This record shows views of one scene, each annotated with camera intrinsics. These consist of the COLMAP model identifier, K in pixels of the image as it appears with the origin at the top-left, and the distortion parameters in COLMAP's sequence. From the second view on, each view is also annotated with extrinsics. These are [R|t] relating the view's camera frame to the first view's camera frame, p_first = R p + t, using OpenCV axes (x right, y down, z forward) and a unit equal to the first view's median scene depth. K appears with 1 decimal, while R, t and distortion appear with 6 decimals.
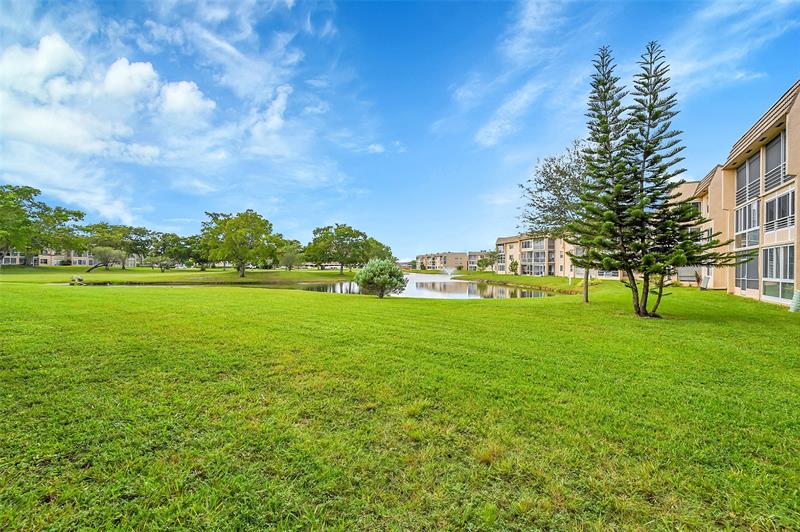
lens RADIAL K [[323.6, 0, 400.0], [0, 323.6, 266.0], [0, 0, 1]] dist [-0.001199, 0.000098]
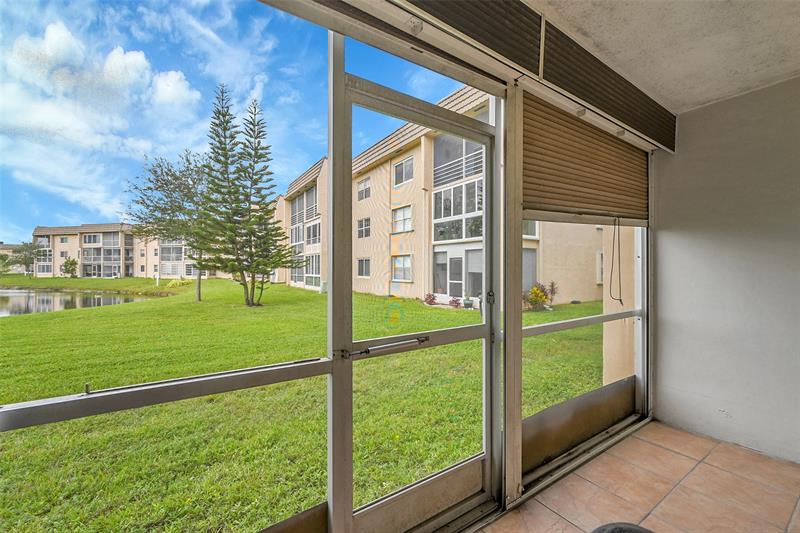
lens RADIAL K [[323.6, 0, 400.0], [0, 323.6, 266.5], [0, 0, 1]] dist [-0.001199, 0.000098]
pose [[0.394381, -0.004517, 0.918936, -0.187909], [0.000086, 0.999988, 0.004879, -0.011216], [-0.918947, -0.001845, 0.394376, -0.062977]]
